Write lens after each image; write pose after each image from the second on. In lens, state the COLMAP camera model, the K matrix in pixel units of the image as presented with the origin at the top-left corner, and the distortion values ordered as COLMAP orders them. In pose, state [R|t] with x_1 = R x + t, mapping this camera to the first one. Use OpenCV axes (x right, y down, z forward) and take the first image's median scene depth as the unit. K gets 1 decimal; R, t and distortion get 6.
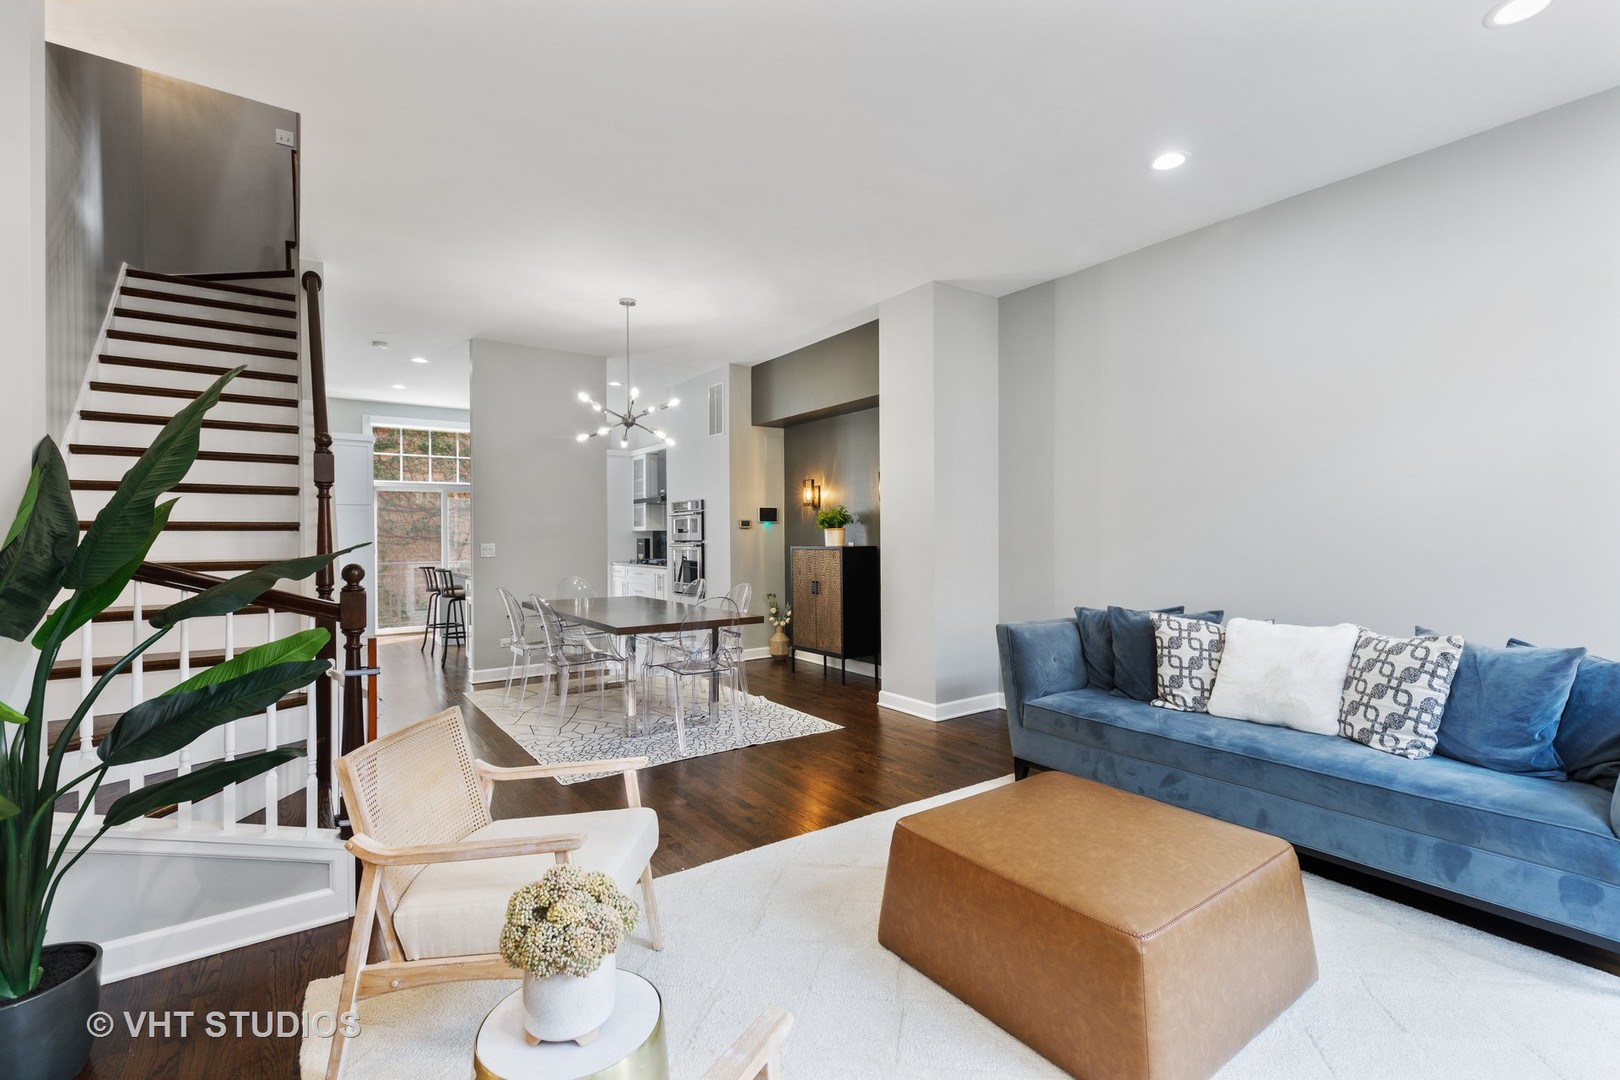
lens RADIAL K [[715.2, 0, 807.3], [0, 715.2, 539.3], [0, 0, 1]] dist [0.000487, -0.000026]
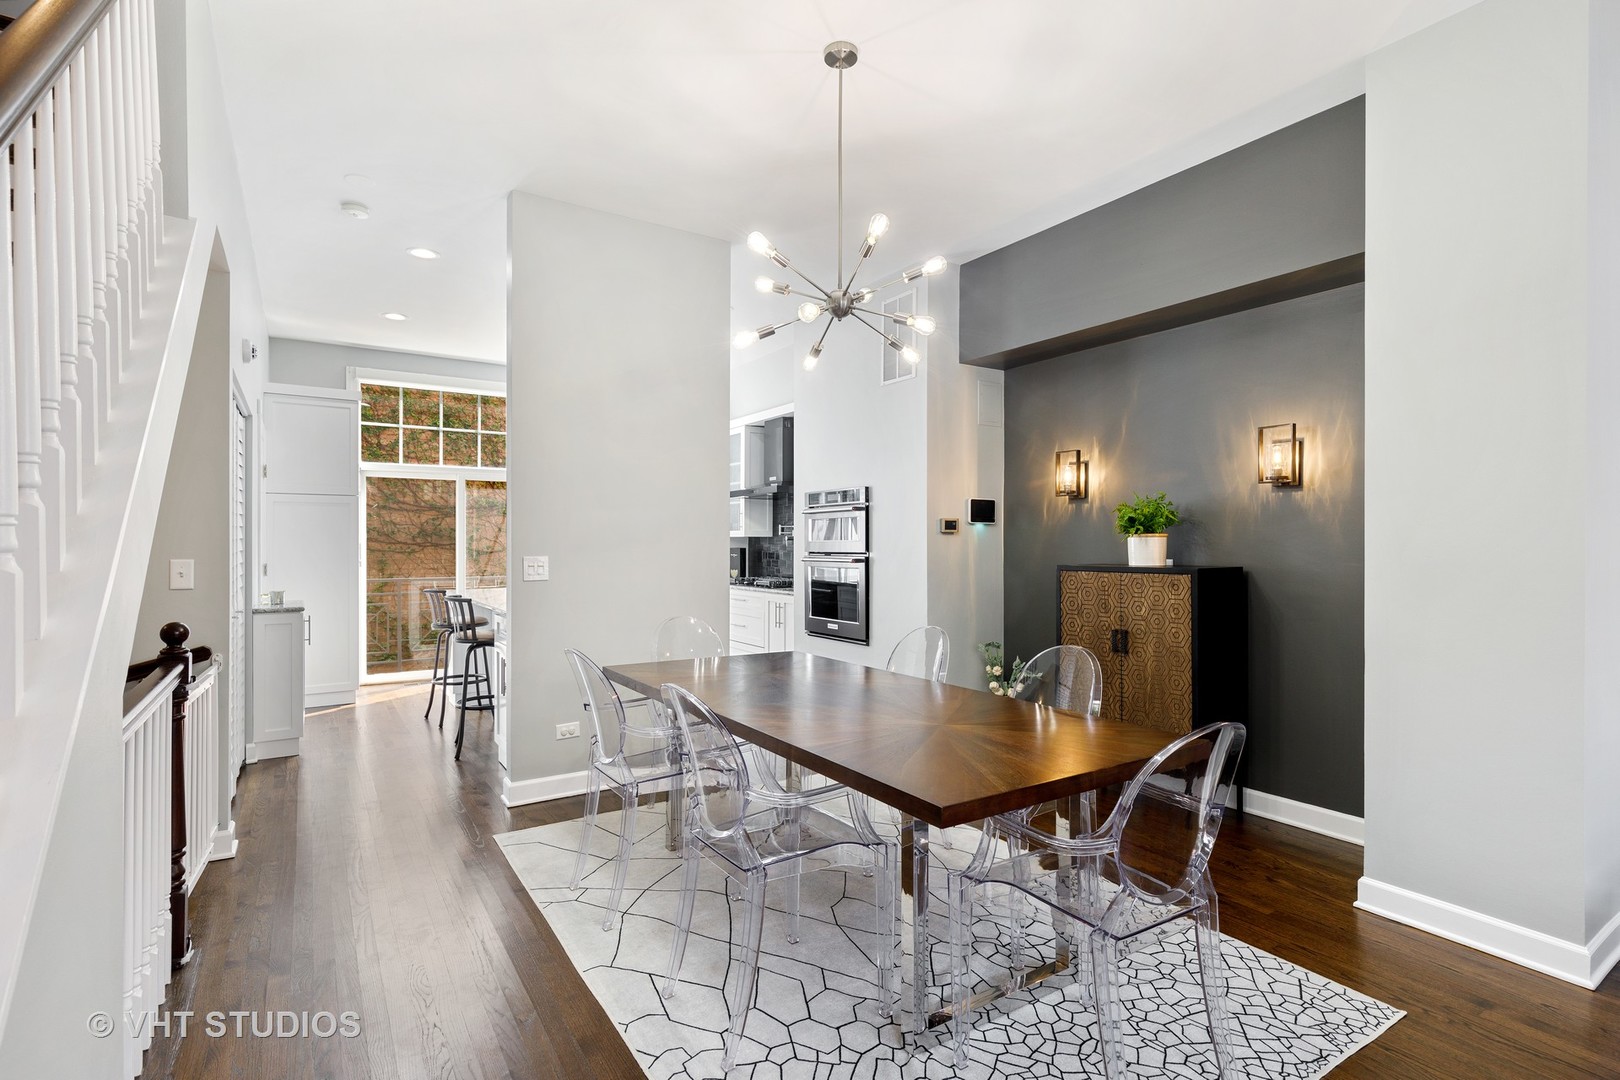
lens RADIAL K [[776.4, 0, 812.5], [0, 776.4, 550.1], [0, 0, 1]] dist [-0.012879, 0.000223]
pose [[0.999090, 0.006984, -0.042074, -0.170205], [-0.006831, 0.999970, 0.003781, -0.002770], [0.042099, -0.003490, 0.999107, 0.334065]]
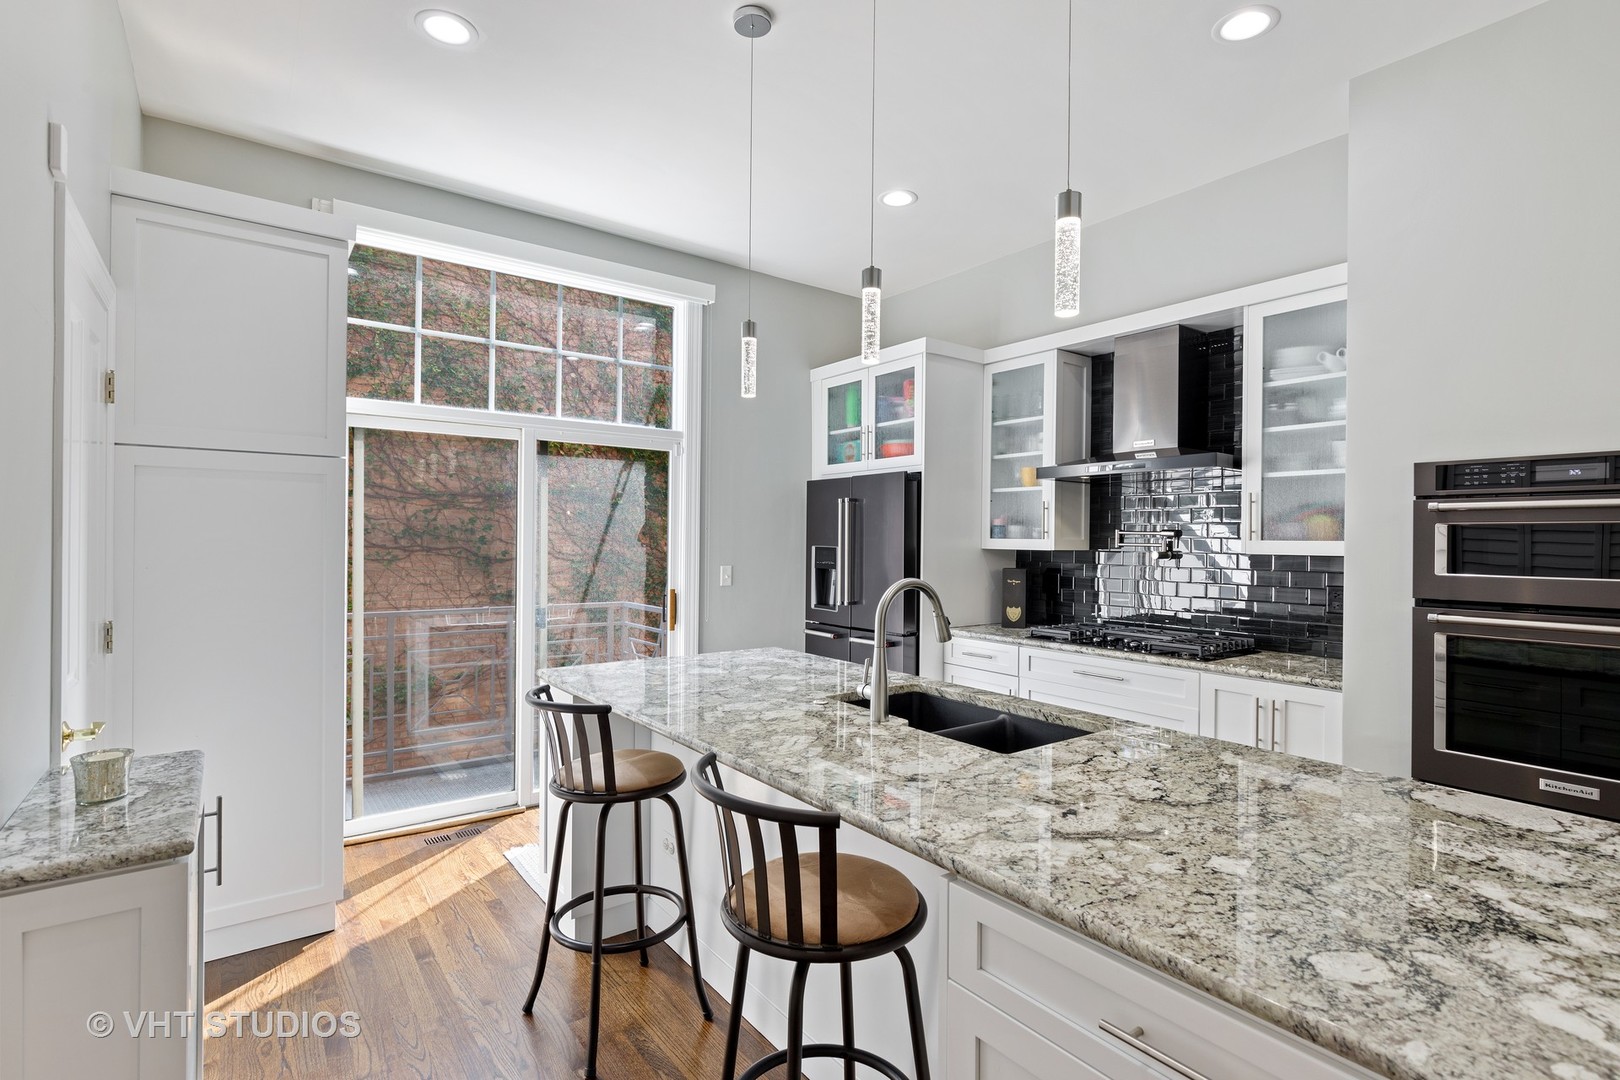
lens RADIAL K [[775.7, 0, 818.8], [0, 775.7, 540.0], [0, 0, 1]] dist [-0.026696, -0.000015]
pose [[0.999449, 0.016117, 0.029016, -0.484992], [-0.015997, 0.999863, -0.004339, -0.018610], [-0.029082, 0.003873, 0.999570, 0.783696]]
